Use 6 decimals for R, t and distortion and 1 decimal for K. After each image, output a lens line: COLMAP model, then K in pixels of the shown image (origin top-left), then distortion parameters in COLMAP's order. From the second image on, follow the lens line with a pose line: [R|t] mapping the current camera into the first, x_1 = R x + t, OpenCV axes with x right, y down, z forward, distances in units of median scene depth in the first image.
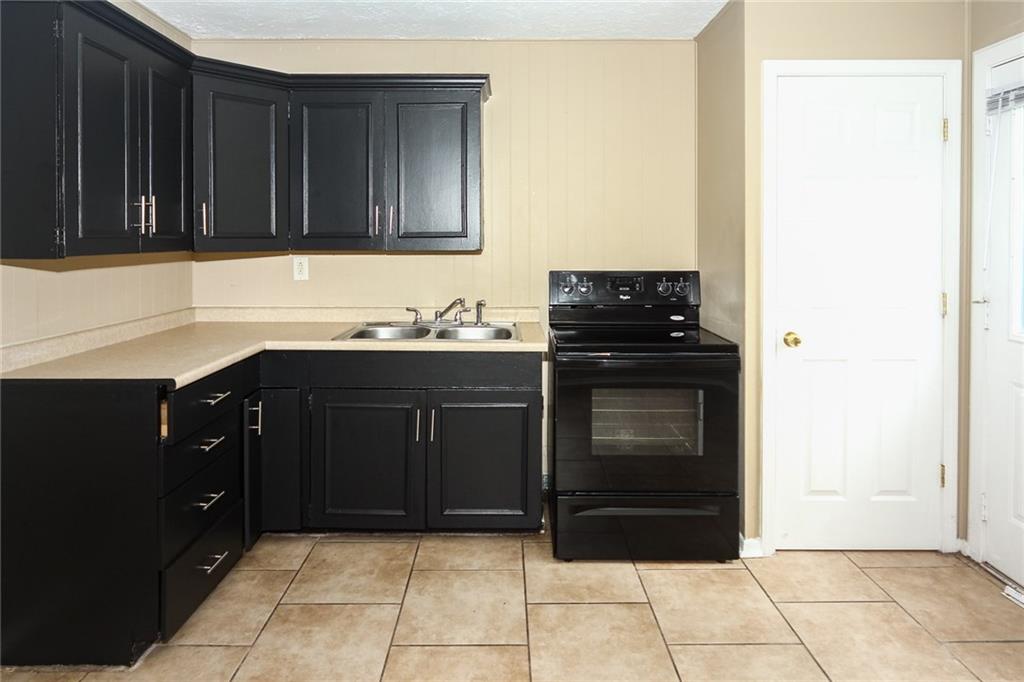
lens RADIAL K [[620.0, 0, 509.8], [0, 620.0, 248.8], [0, 0, 1]] dist [-0.005644, 0.002757]
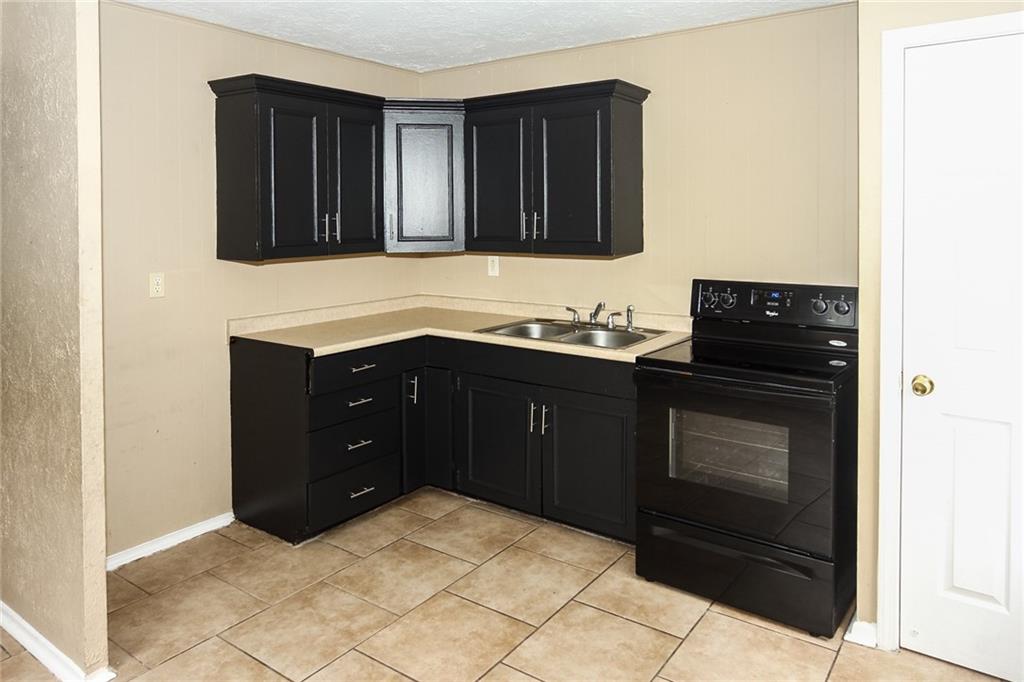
lens RADIAL K [[711.9, 0, 510.4], [0, 711.9, 234.6], [0, 0, 1]] dist [-0.002724, 0.001673]
pose [[0.808314, 0.011134, -0.588647, 0.586308], [-0.002643, 0.999880, 0.015284, -0.057676], [0.588746, -0.010798, 0.808246, -0.026813]]
